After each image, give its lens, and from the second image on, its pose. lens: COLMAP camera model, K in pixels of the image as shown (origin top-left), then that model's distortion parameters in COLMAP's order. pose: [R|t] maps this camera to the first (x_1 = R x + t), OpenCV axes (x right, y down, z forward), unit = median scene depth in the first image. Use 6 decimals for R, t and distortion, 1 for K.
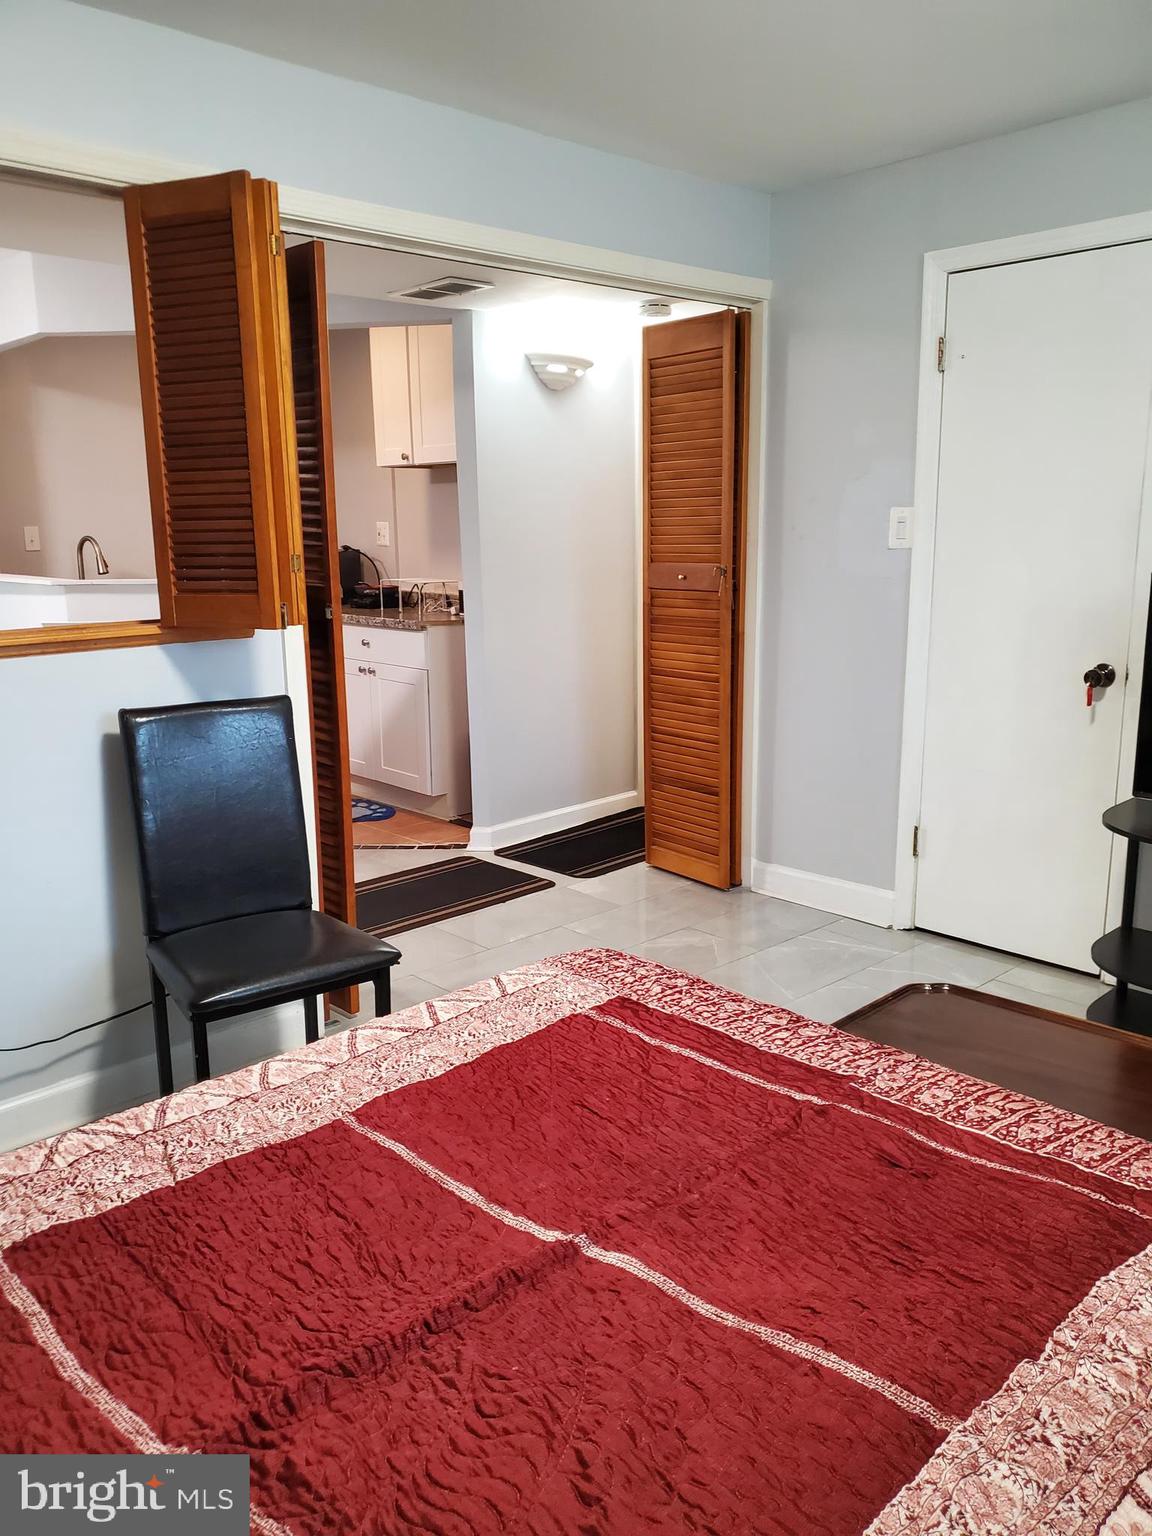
lens RADIAL K [[1194.1, 0, 575.3], [0, 1194.1, 772.2], [0, 0, 1]] dist [0.028028, -0.027042]
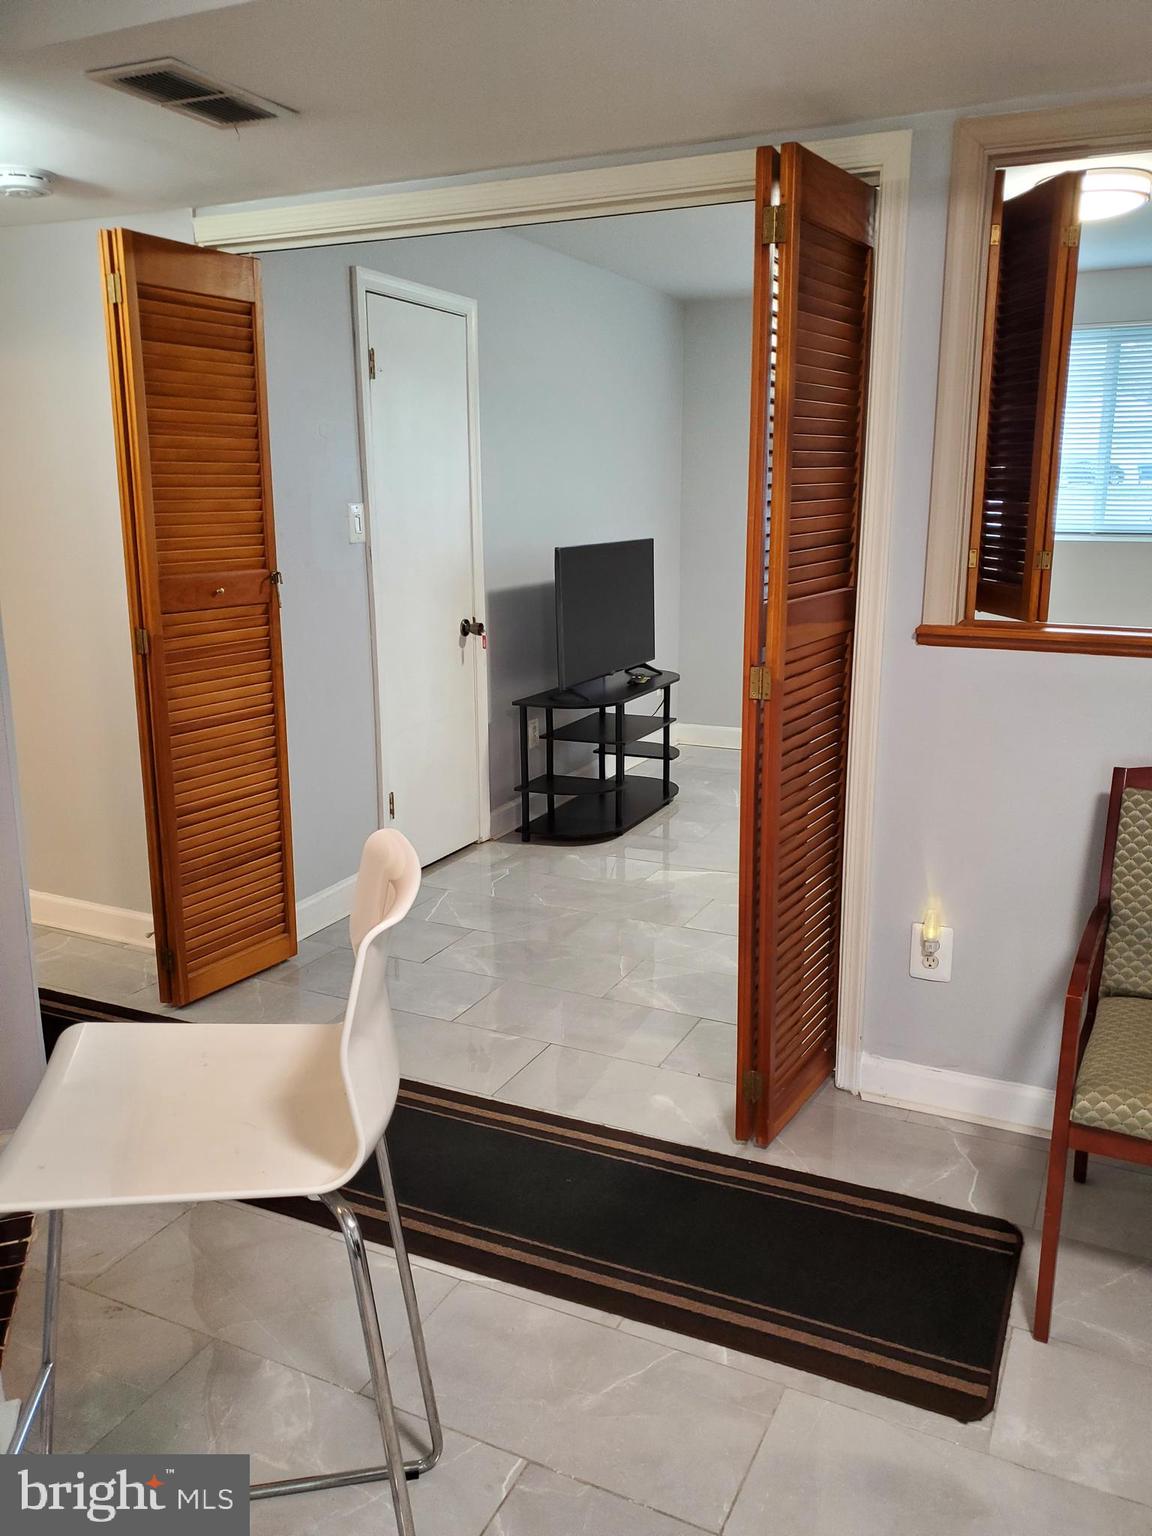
lens RADIAL K [[1194.1, 0, 576.0], [0, 1194.1, 764.5], [0, 0, 1]] dist [0.028028, -0.027042]
pose [[-0.363897, -0.185242, 0.912833, -0.729881], [0.205193, 0.940005, 0.272555, -0.229282], [-0.908557, 0.286488, -0.304055, 1.098292]]
